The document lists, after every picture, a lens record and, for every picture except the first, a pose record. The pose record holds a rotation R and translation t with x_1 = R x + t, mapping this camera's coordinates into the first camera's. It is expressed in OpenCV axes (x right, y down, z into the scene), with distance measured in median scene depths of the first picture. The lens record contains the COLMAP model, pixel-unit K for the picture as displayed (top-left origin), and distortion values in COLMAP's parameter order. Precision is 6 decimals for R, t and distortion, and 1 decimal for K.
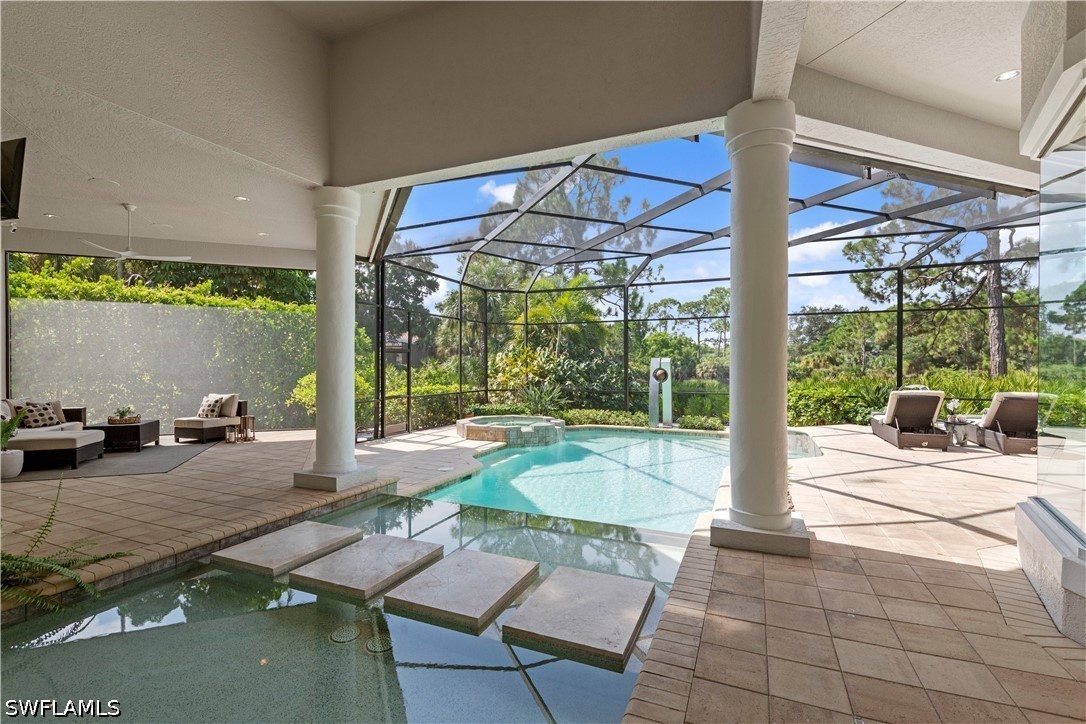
lens RADIAL K [[493.9, 0, 543.0], [0, 493.9, 362.0], [0, 0, 1]] dist [0.002955, 0.000353]
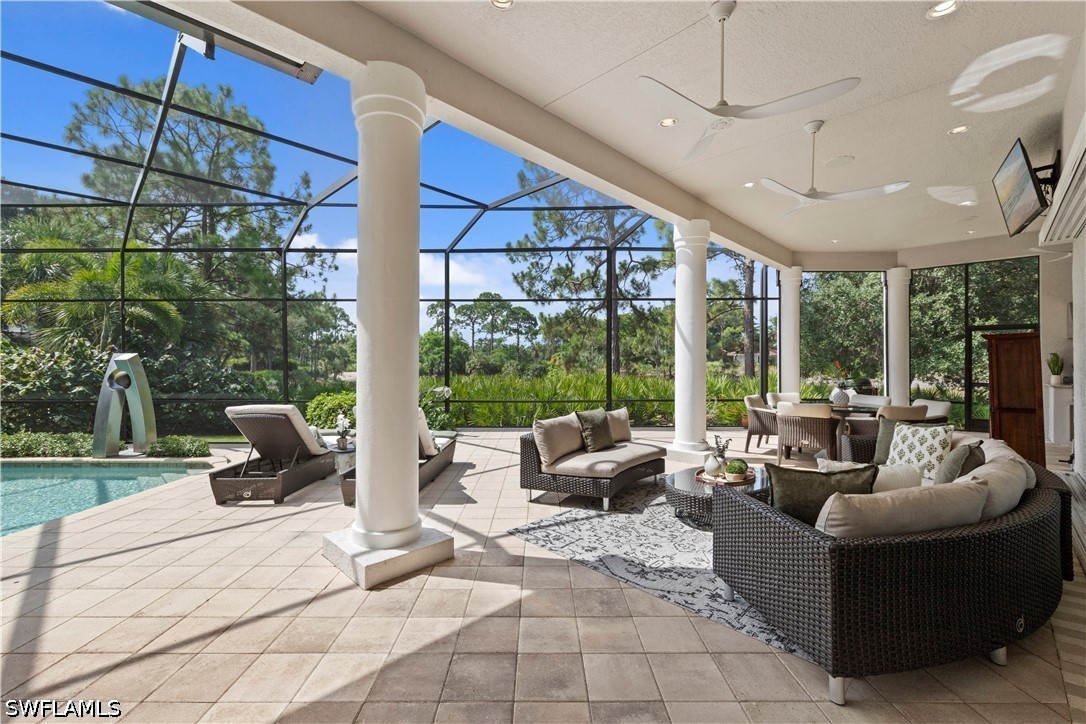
lens RADIAL K [[454.0, 0, 543.0], [0, 454.0, 362.0], [0, 0, 1]] dist [0.000351, 0.000055]
pose [[0.912564, -0.004091, 0.408913, 0.281678], [0.002166, 0.999984, 0.005171, 0.000516], [-0.408927, -0.003833, 0.912559, 0.100583]]
